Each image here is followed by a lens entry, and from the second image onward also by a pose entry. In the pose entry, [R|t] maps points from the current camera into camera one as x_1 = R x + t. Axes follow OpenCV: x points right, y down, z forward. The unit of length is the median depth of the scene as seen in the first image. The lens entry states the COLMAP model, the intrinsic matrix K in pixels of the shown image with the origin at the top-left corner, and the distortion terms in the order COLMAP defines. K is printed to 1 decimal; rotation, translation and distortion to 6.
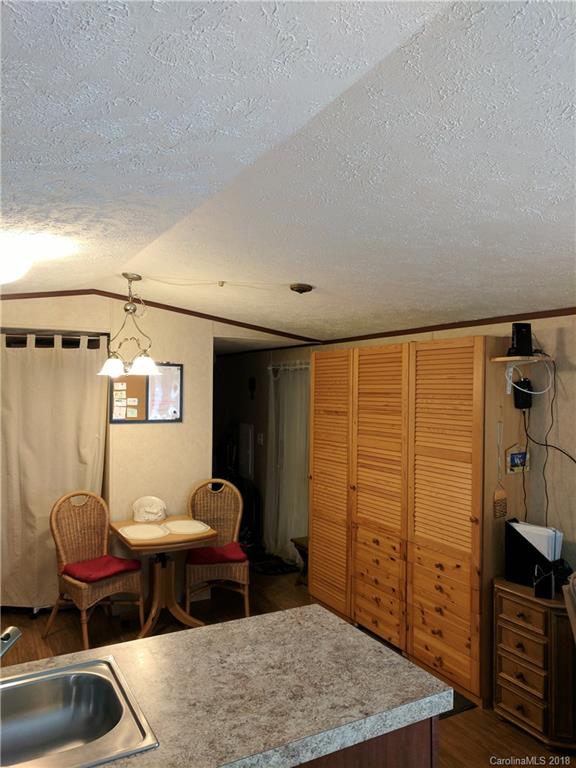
lens RADIAL K [[577.6, 0, 284.4], [0, 577.6, 385.5], [0, 0, 1]] dist [0.004733, 0.002444]
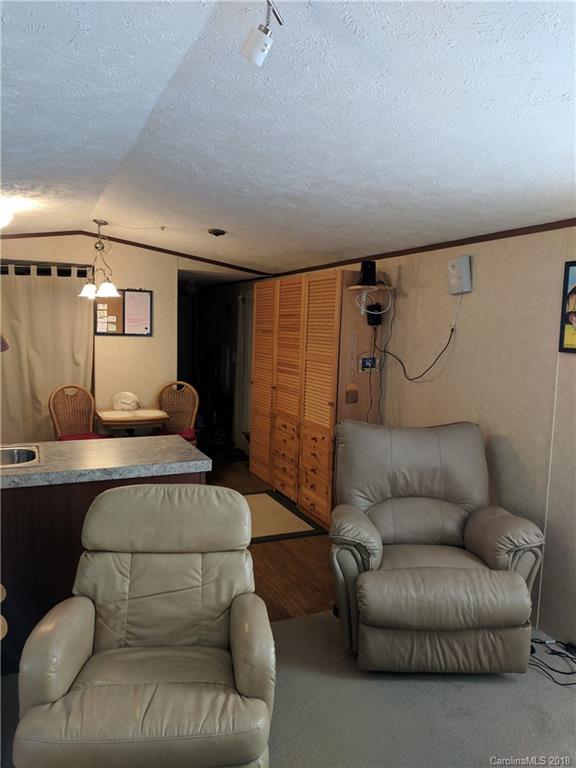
lens RADIAL K [[577.6, 0, 288.9], [0, 577.6, 385.2], [0, 0, 1]] dist [0.004733, 0.002444]
pose [[0.997070, 0.028654, -0.070931, 0.269396], [-0.020899, 0.993957, 0.107761, 0.032276], [0.073590, -0.105962, 0.991643, -0.322957]]
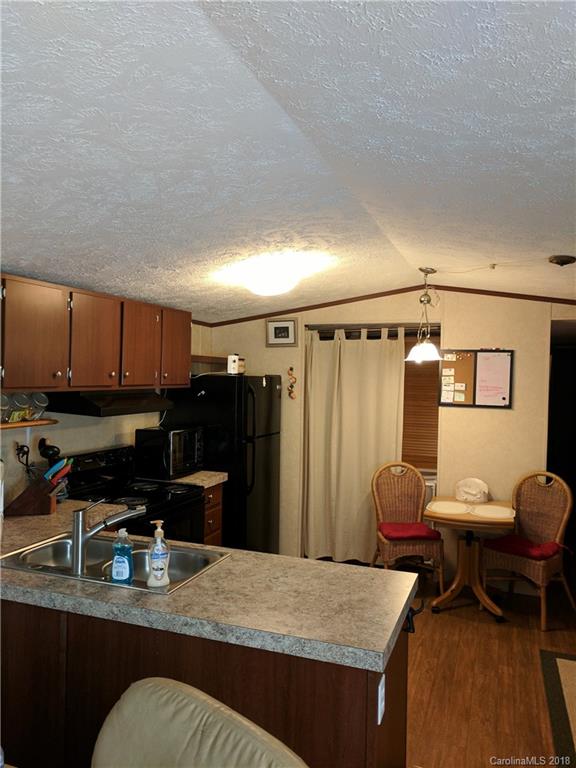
lens RADIAL K [[577.6, 0, 286.7], [0, 577.6, 383.4], [0, 0, 1]] dist [0.004733, 0.002444]
pose [[0.656117, 0.019989, -0.754394, 0.382048], [-0.014299, 0.999799, 0.014055, 0.013775], [0.754524, 0.001565, 0.656271, 0.080448]]
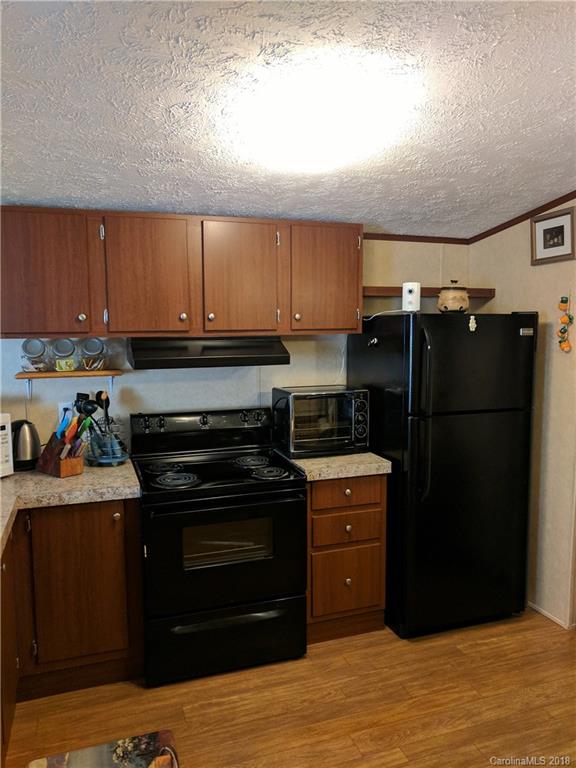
lens RADIAL K [[577.6, 0, 287.9], [0, 577.6, 386.2], [0, 0, 1]] dist [0.004733, 0.002444]
pose [[-0.162211, 0.105794, -0.981068, 0.305375], [0.010010, 0.994361, 0.105572, 0.020016], [0.986705, 0.007305, -0.162355, 0.360326]]
